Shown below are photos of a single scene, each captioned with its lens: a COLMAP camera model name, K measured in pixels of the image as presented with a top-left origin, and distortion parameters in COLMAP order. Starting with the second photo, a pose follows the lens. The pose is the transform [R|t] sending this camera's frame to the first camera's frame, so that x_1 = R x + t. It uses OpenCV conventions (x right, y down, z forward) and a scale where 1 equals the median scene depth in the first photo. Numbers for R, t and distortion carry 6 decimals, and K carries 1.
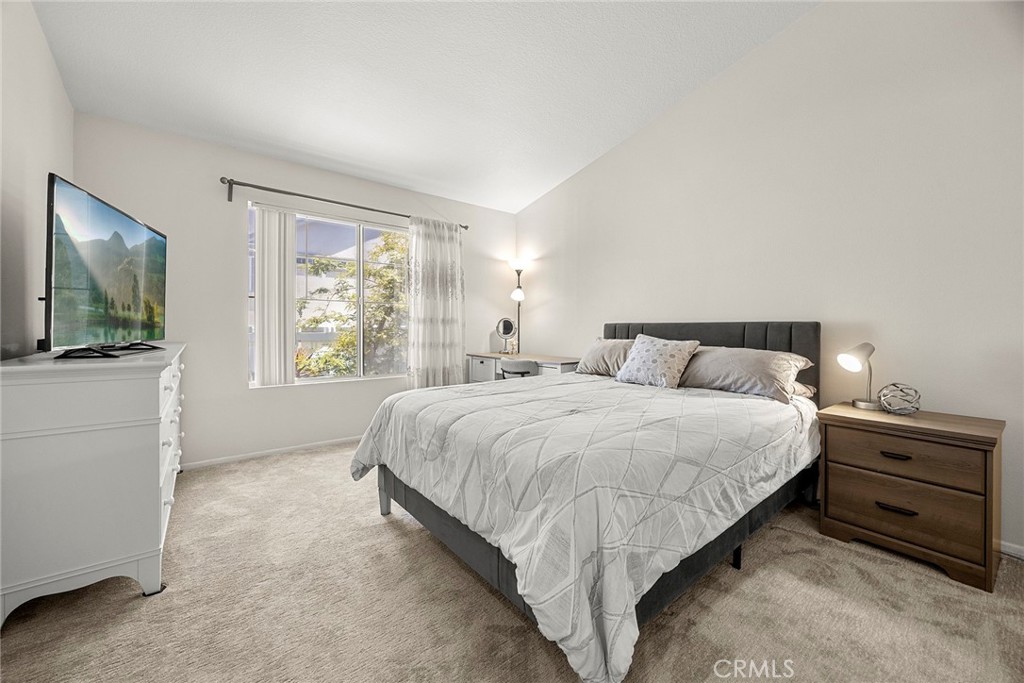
lens RADIAL K [[391.5, 0, 514.8], [0, 391.5, 331.3], [0, 0, 1]] dist [-0.002854, -0.000445]
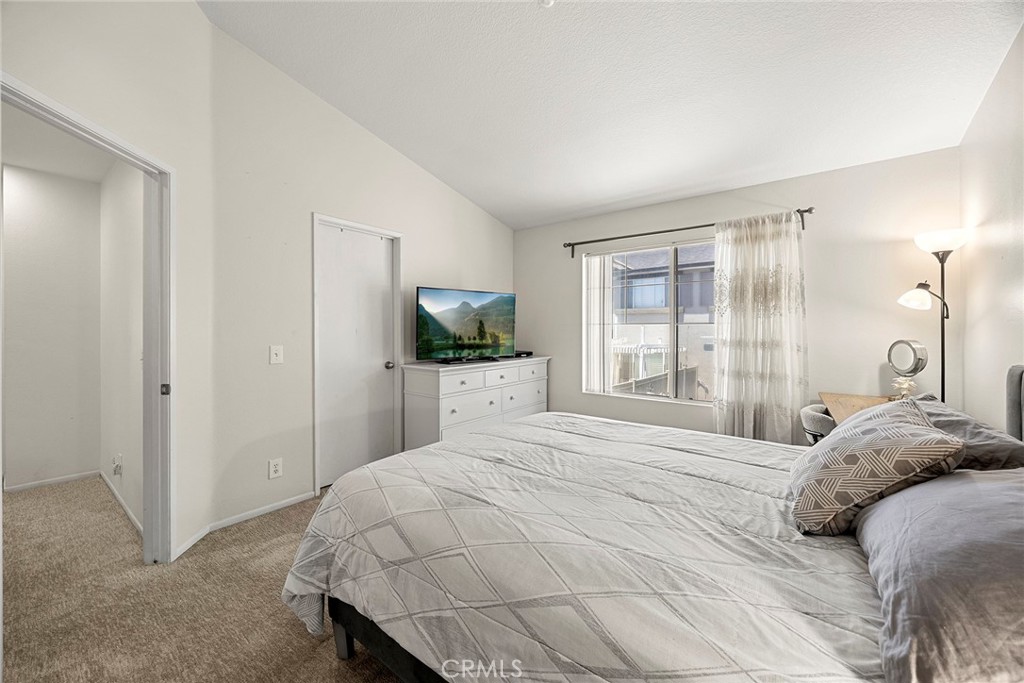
lens RADIAL K [[391.5, 0, 510.3], [0, 391.5, 333.5], [0, 0, 1]] dist [-0.002854, -0.000445]
pose [[0.236942, 0.002188, -0.971521, 0.868197], [-0.012193, 0.999925, -0.000721, -0.079424], [0.971447, 0.012016, 0.236951, 0.652859]]
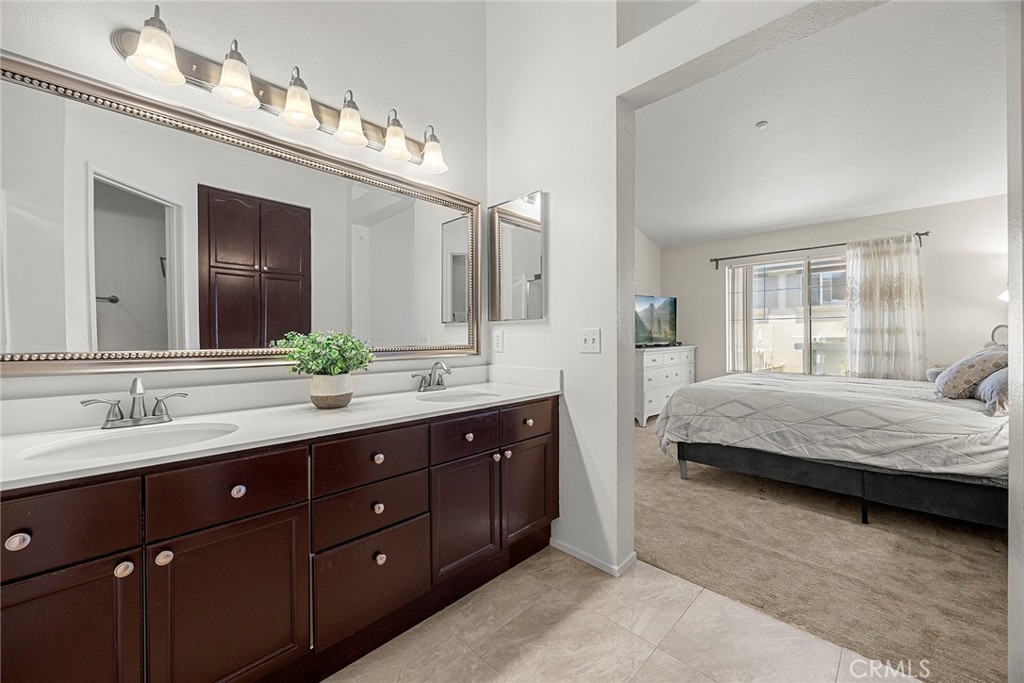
lens RADIAL K [[391.5, 0, 511.2], [0, 391.5, 337.8], [0, 0, 1]] dist [-0.002854, -0.000445]
pose [[0.113919, -0.003238, -0.993485, 1.458844], [-0.006274, 0.999972, -0.003978, 0.005929], [0.993470, 0.006686, 0.113895, -0.259881]]
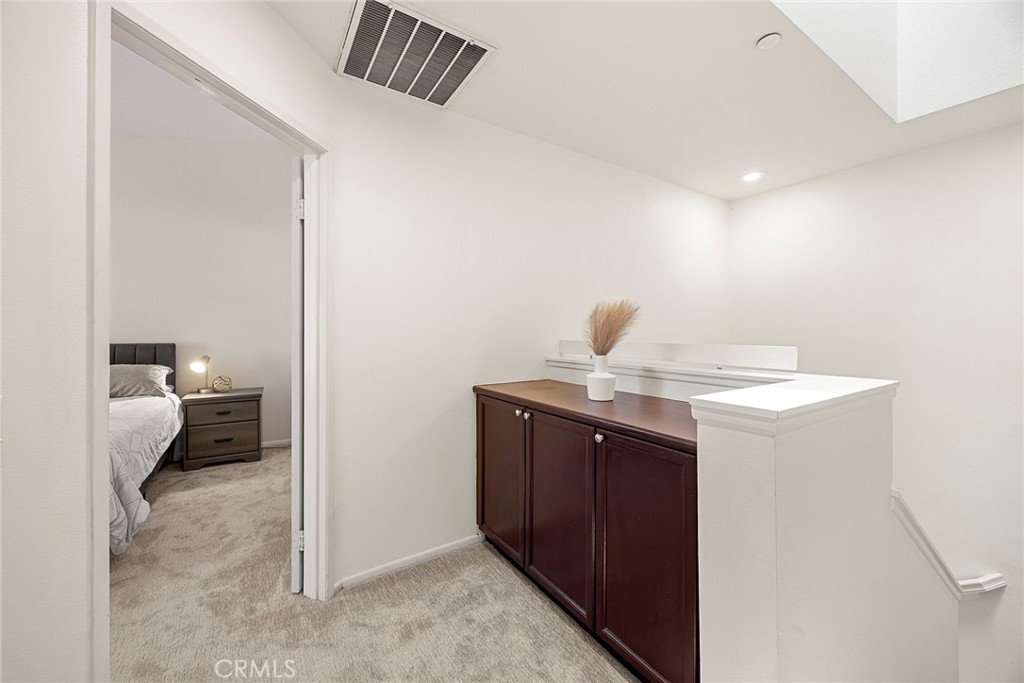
lens RADIAL K [[391.5, 0, 504.3], [0, 391.5, 328.1], [0, 0, 1]] dist [-0.002854, -0.000445]
pose [[0.102668, 0.002908, 0.994711, -0.725595], [0.010102, 0.999941, -0.003966, -0.073797], [-0.994664, 0.010455, 0.102633, -0.531016]]
